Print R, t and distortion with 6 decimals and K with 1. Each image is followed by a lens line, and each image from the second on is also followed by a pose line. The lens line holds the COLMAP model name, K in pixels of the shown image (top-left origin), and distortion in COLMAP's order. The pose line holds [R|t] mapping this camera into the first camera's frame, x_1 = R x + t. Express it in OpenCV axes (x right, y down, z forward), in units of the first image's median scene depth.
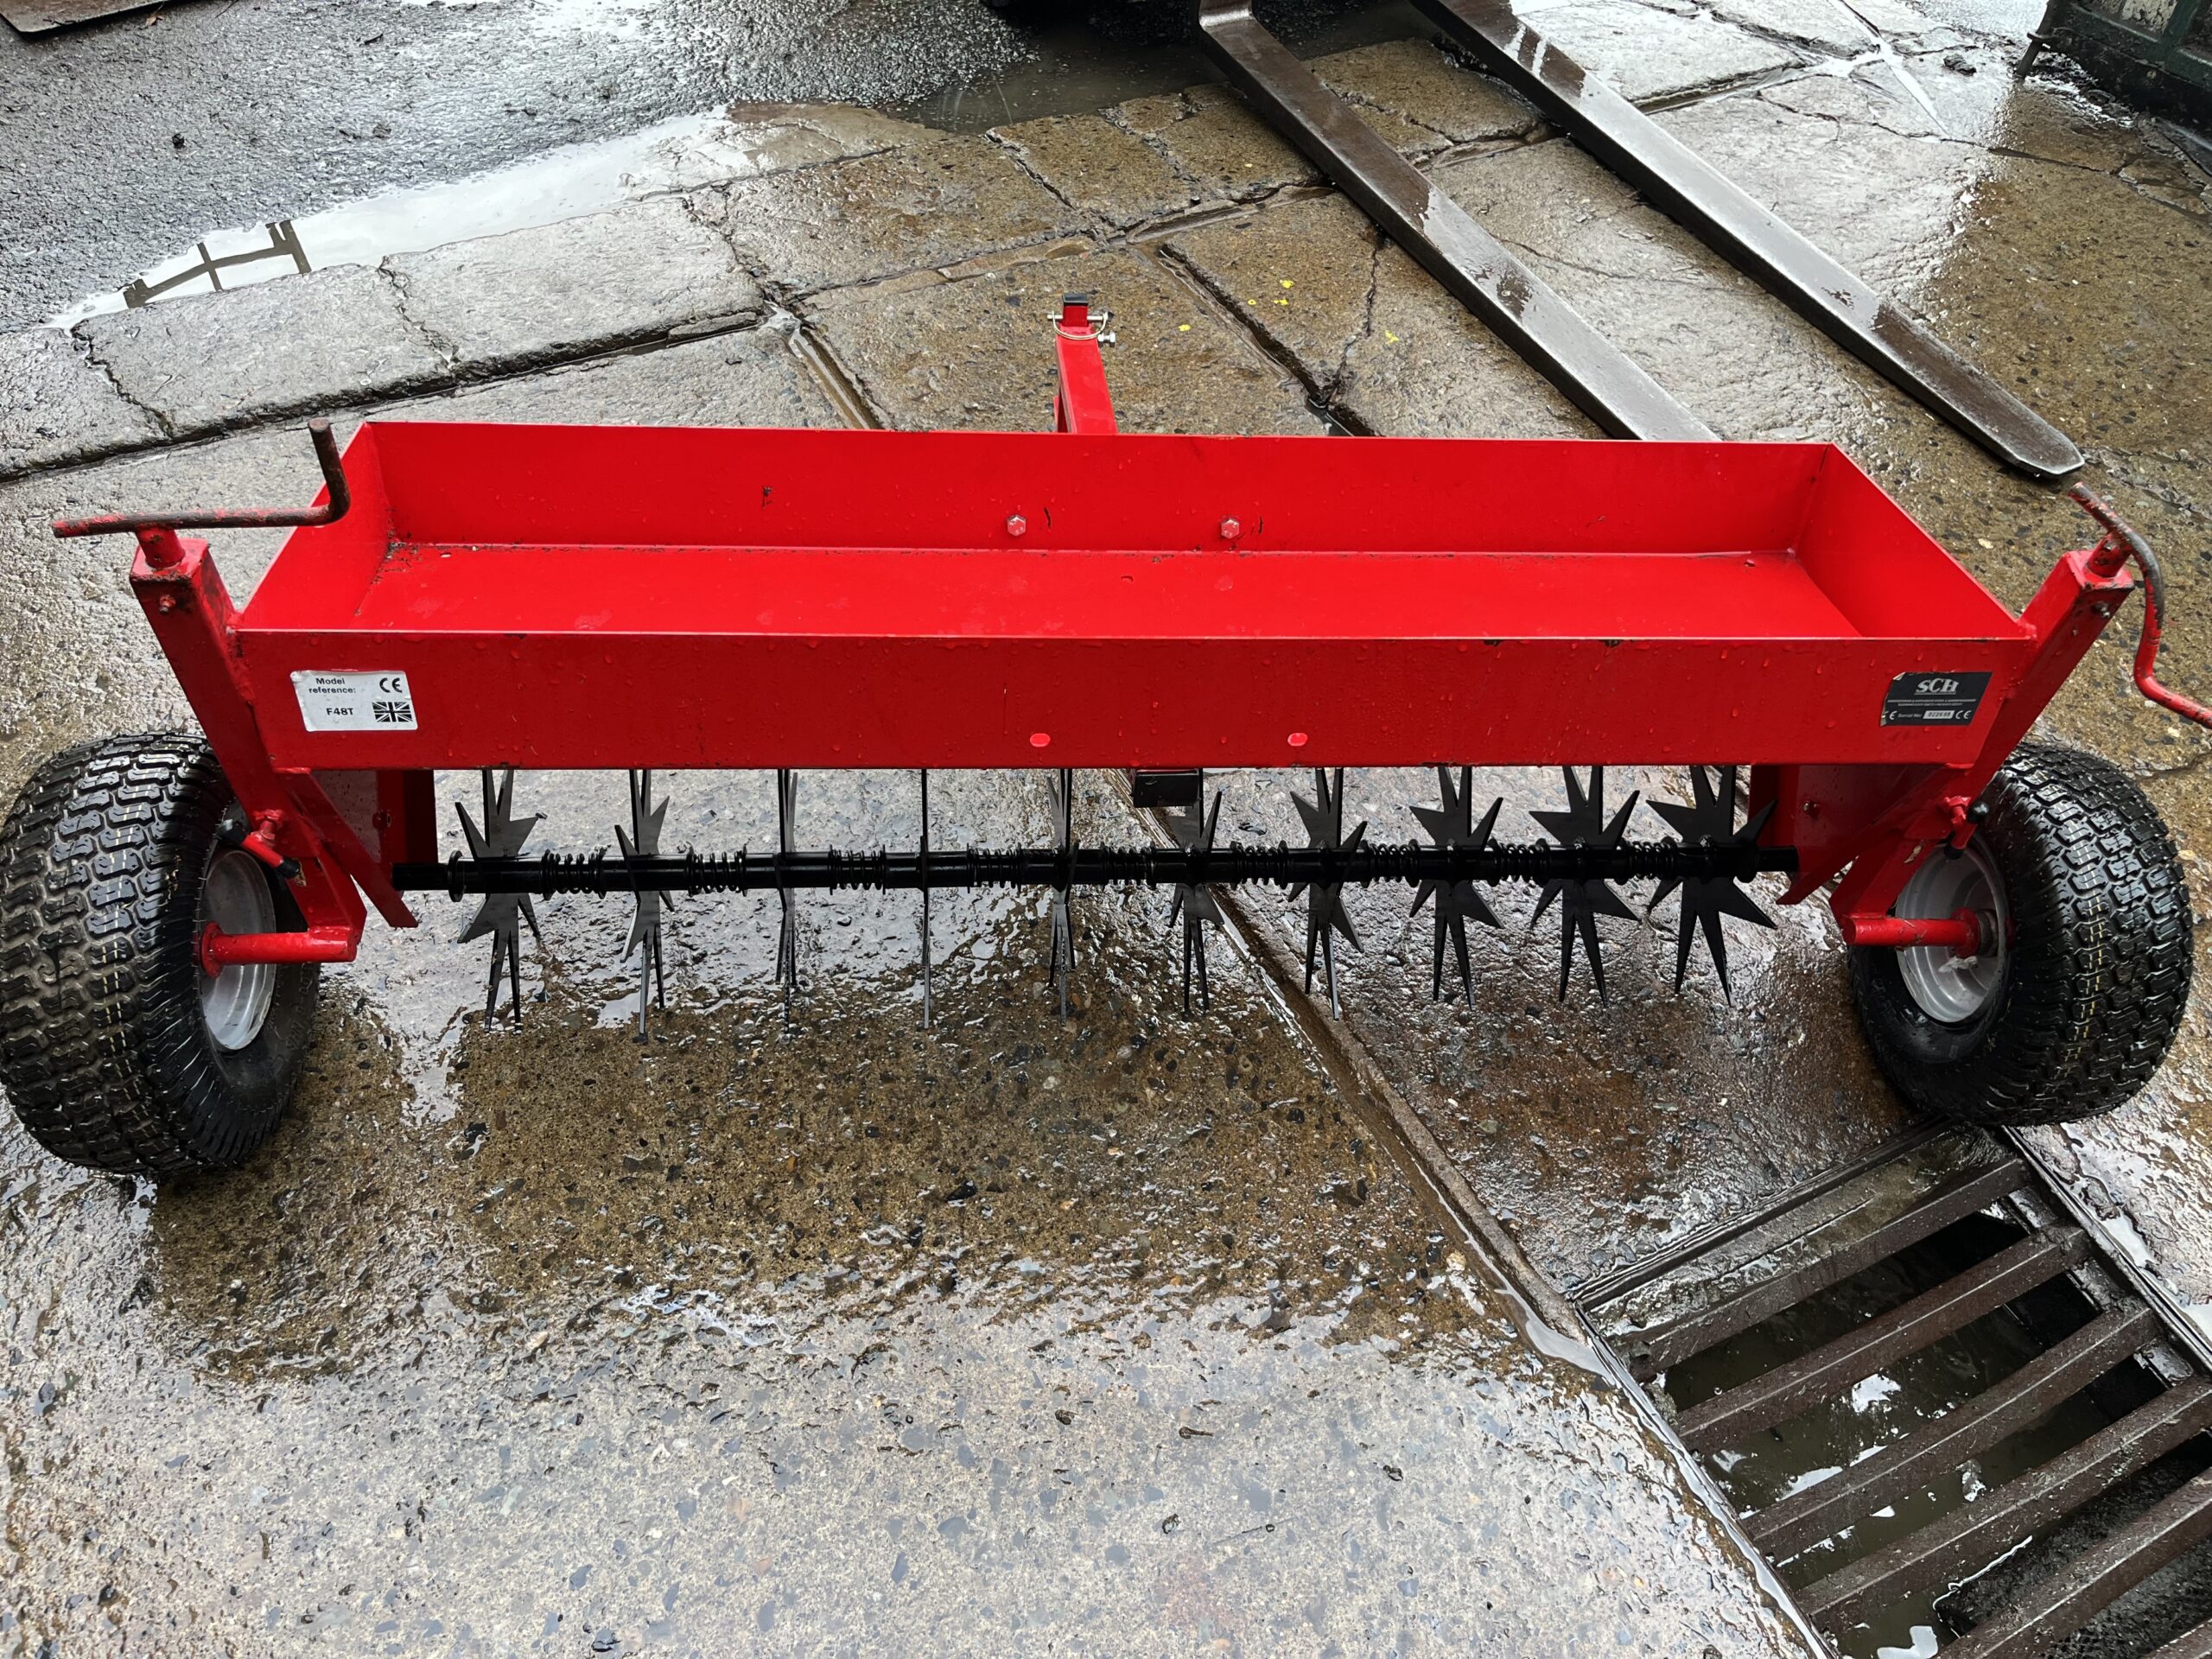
lens RADIAL K [[1633.5, 0, 1105.6], [0, 1633.5, 838.6], [0, 0, 1]] dist [0.003656, 0.001716]
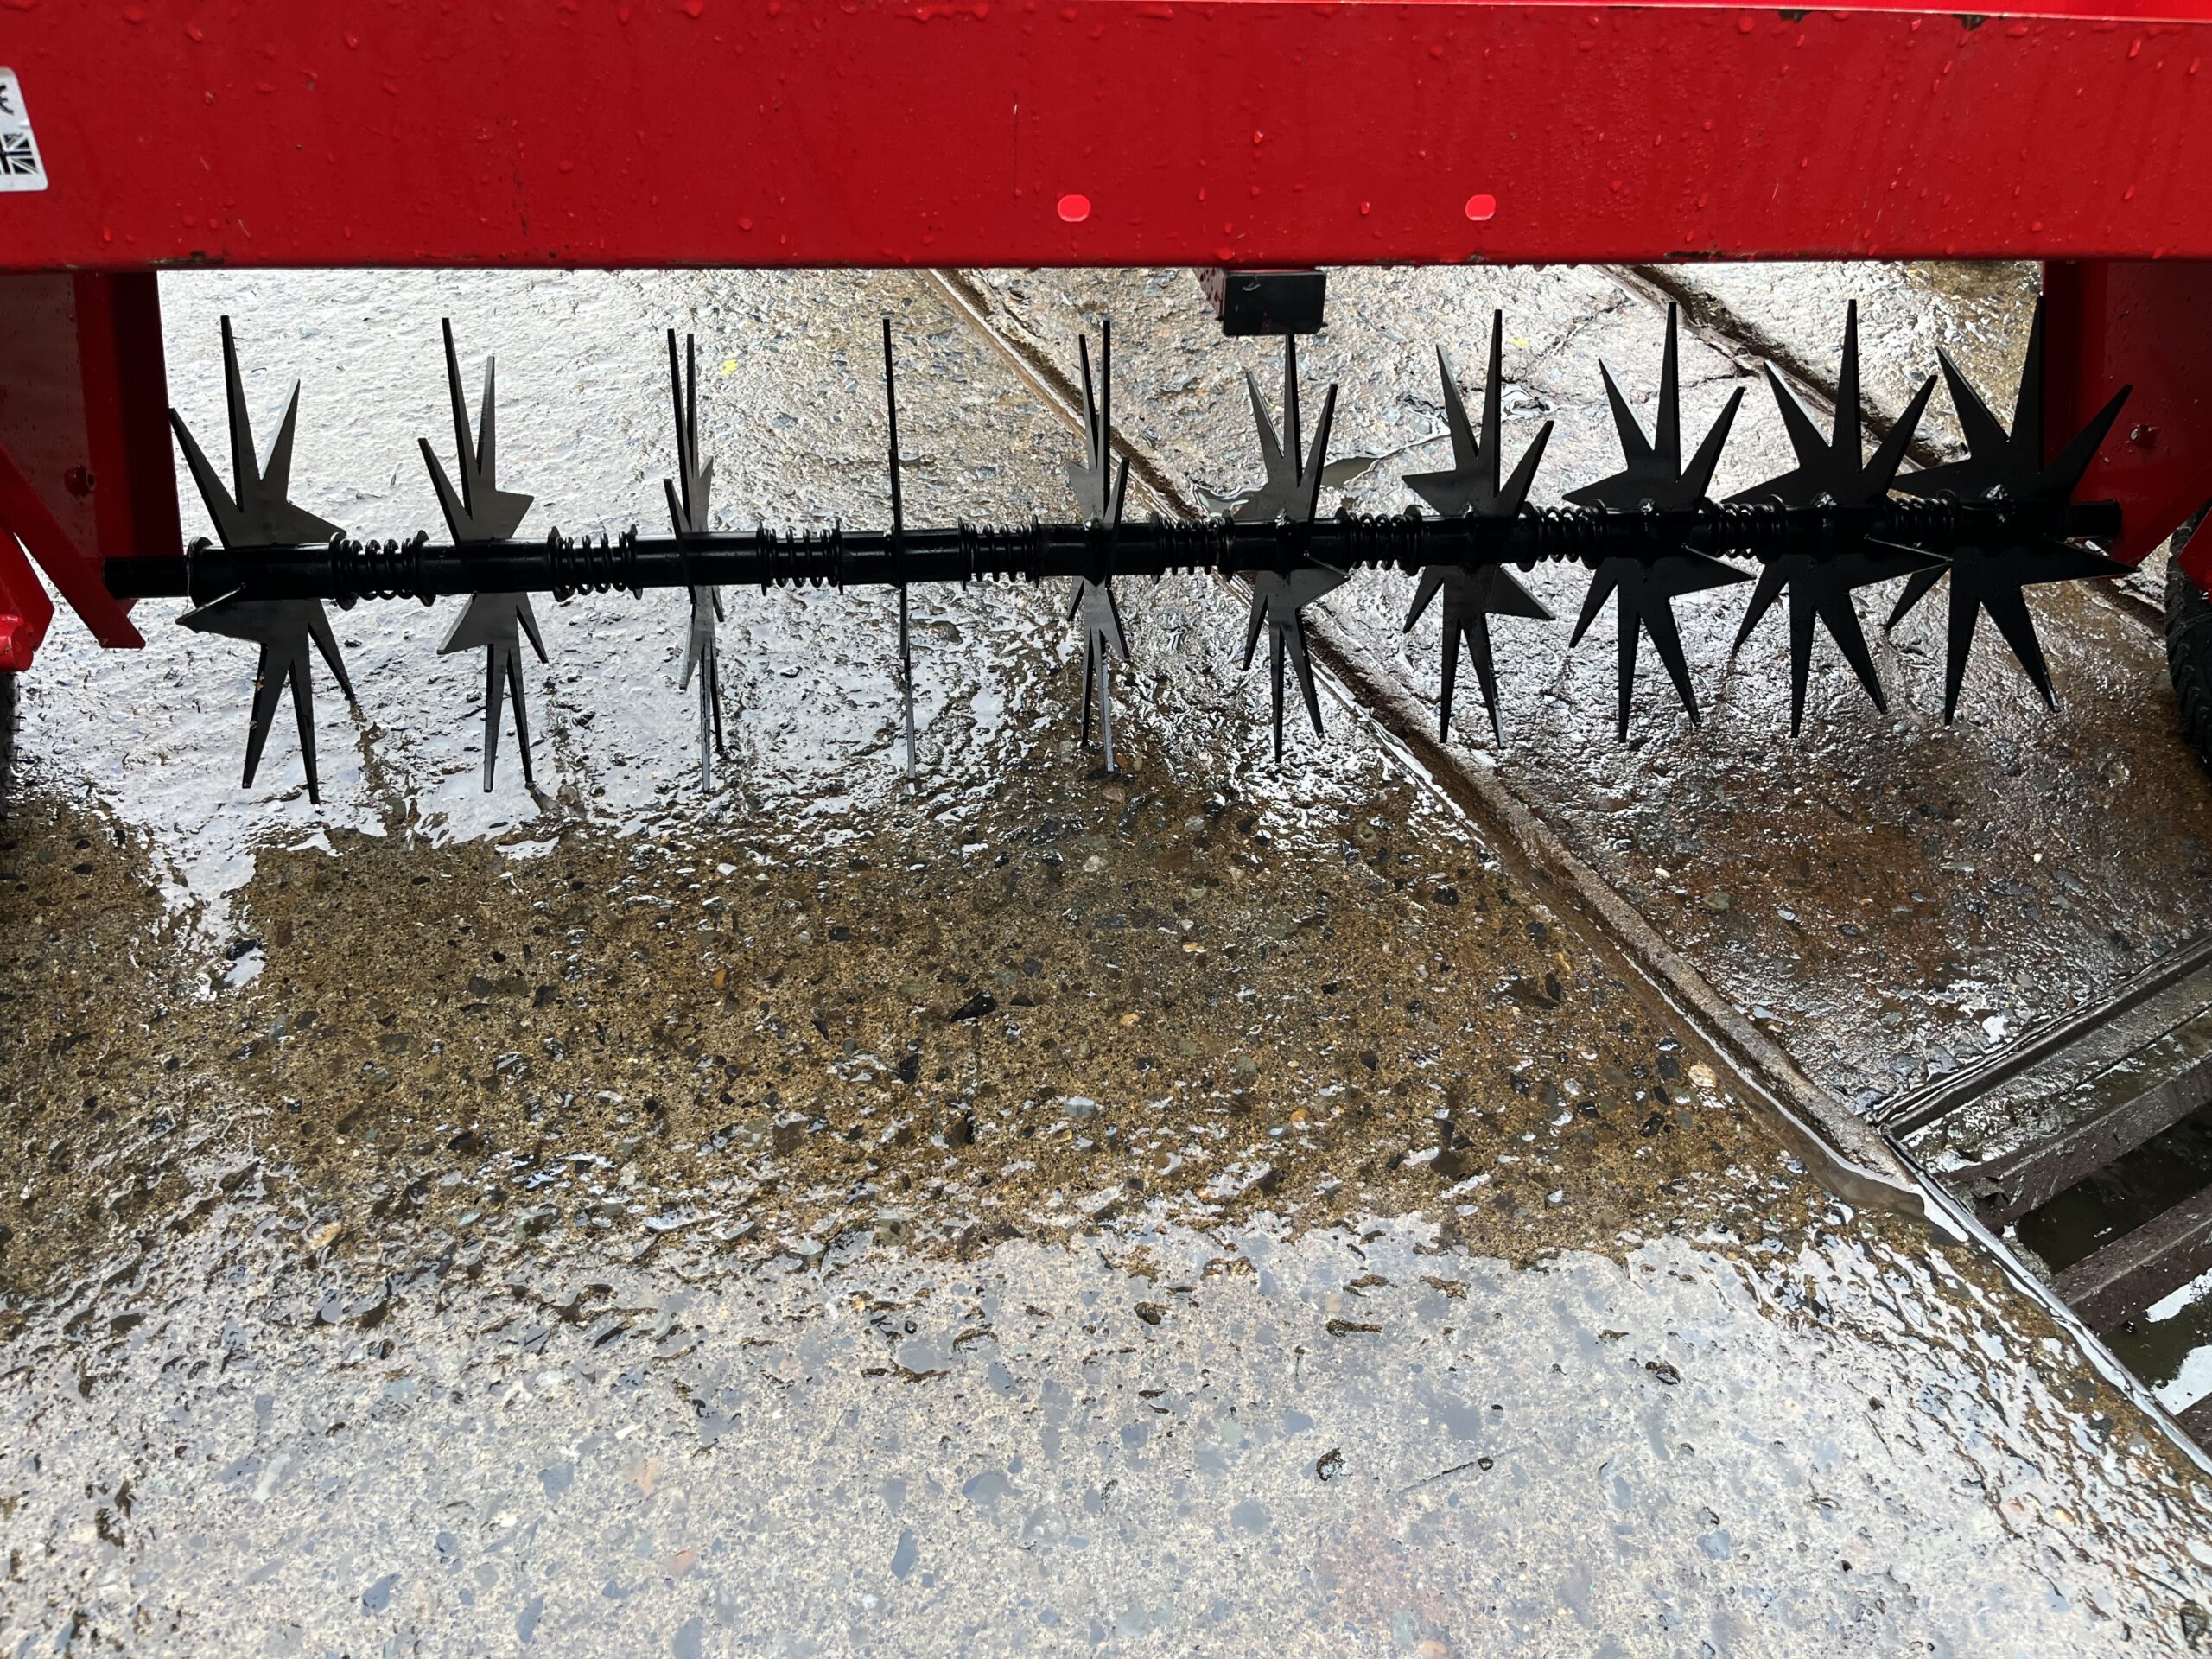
lens RADIAL K [[1533.1, 0, 1106.8], [0, 1533.1, 911.4], [0, 0, 1]] dist [0.038762, -0.061304]
pose [[0.998844, -0.043044, 0.021421, -0.045955], [0.043314, 0.998986, -0.012280, 0.190900], [-0.020871, 0.013194, 0.999695, 0.368195]]
